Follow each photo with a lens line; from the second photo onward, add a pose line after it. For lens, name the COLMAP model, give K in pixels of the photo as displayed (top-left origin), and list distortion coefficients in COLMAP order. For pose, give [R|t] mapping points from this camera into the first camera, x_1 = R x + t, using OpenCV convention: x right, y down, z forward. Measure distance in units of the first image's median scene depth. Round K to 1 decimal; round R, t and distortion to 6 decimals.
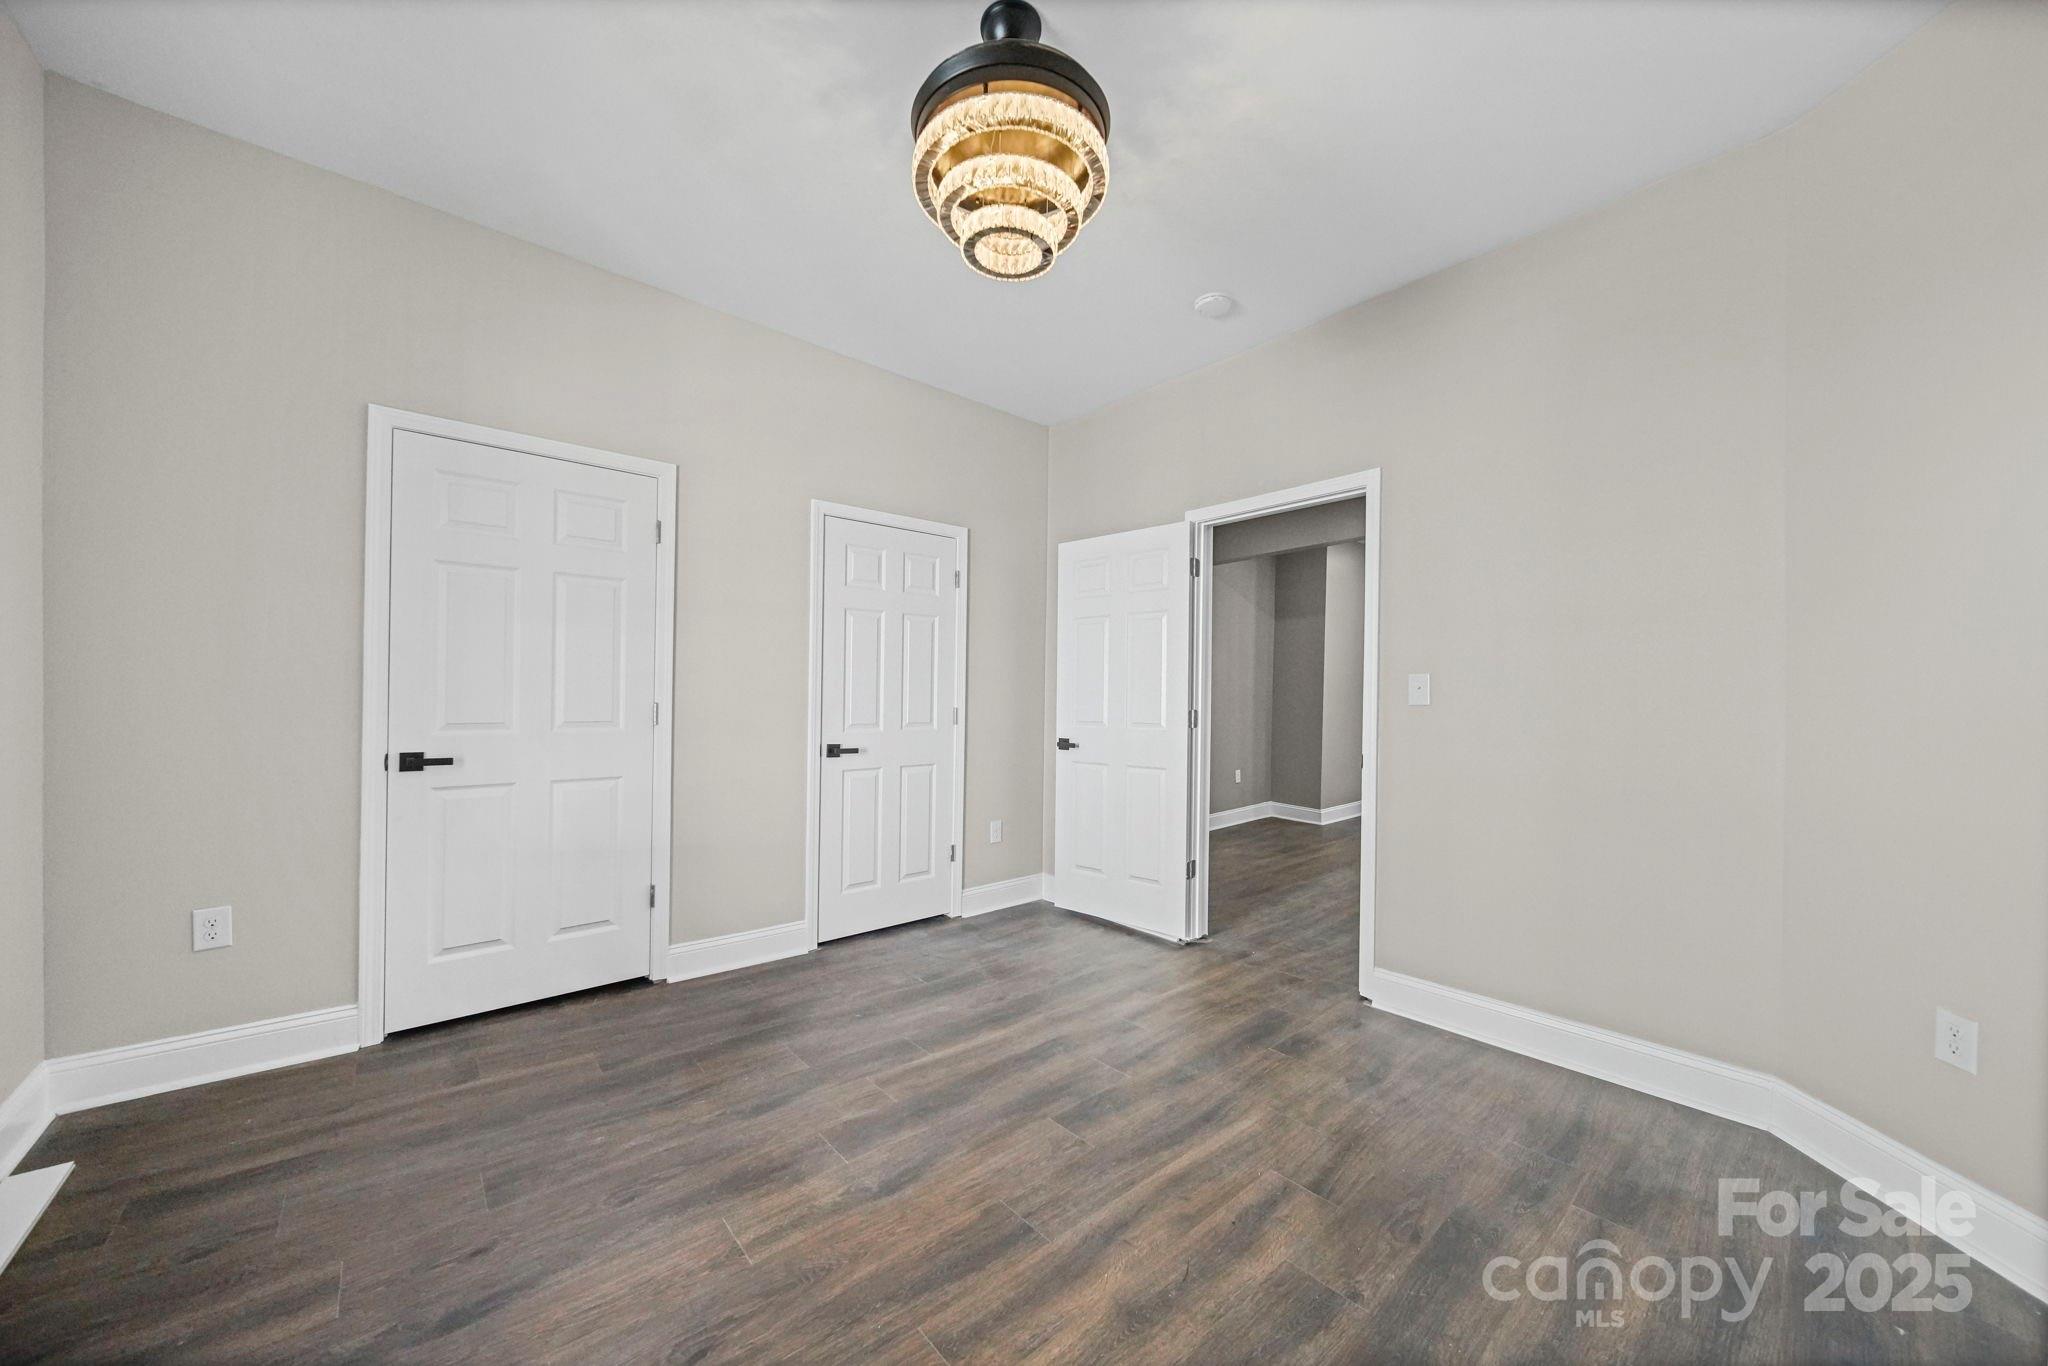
lens RADIAL K [[720.2, 0, 1016.3], [0, 720.2, 677.0], [0, 0, 1]] dist [0.000282, -0.000201]
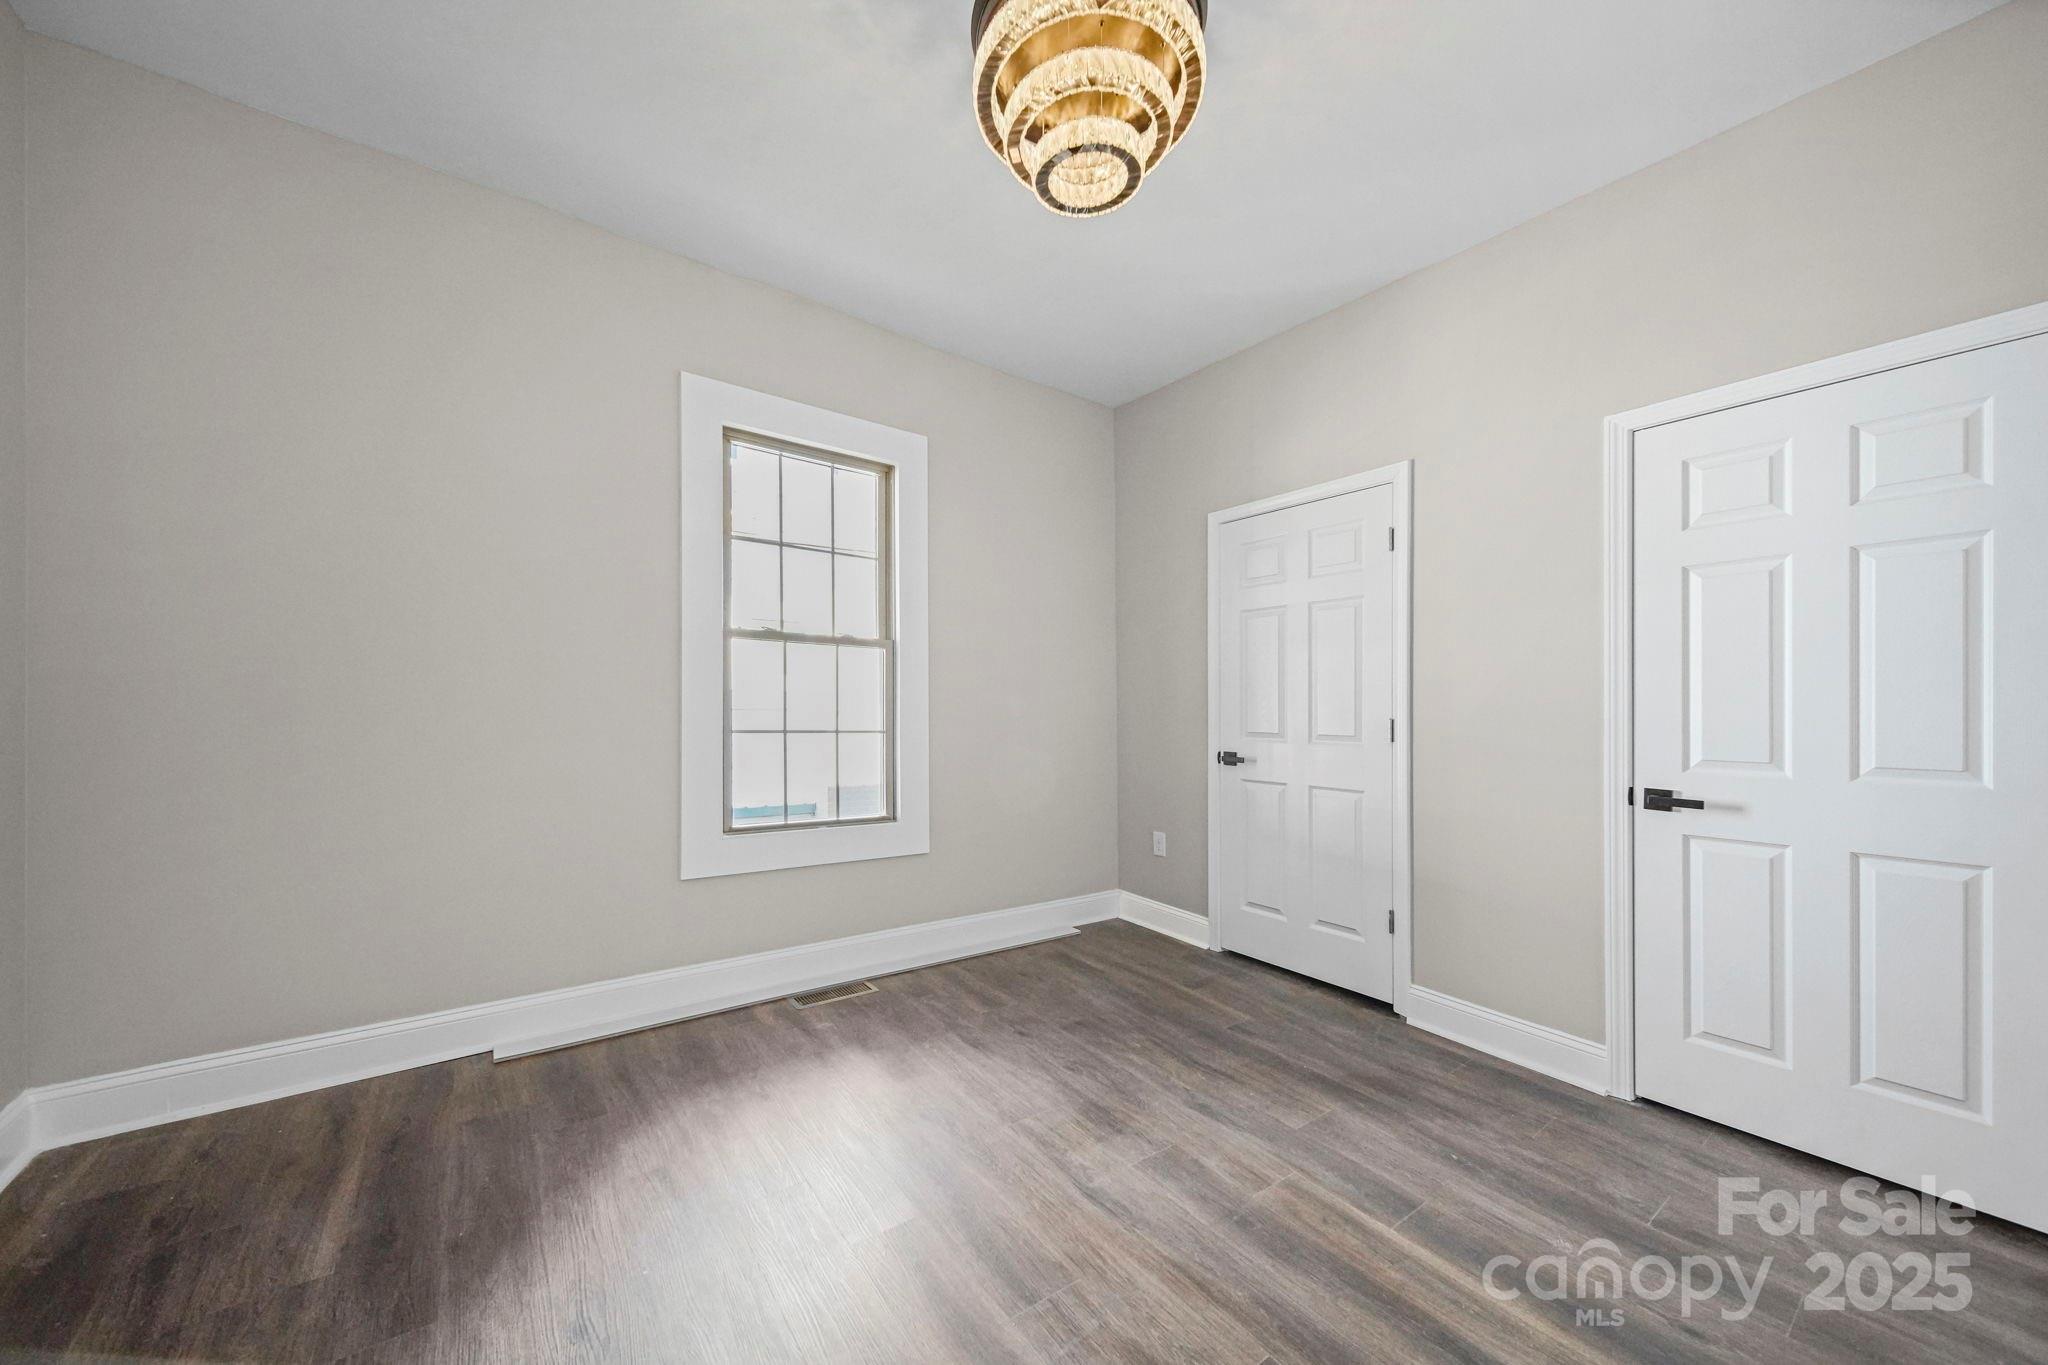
lens RADIAL K [[738.8, 0, 1033.9], [0, 738.8, 720.4], [0, 0, 1]] dist [-0.000828, -0.000051]
pose [[-0.078721, -0.007738, -0.996867, 0.622661], [0.003189, 0.999963, -0.008014, 0.053898], [0.996892, -0.003810, -0.078693, 0.746857]]
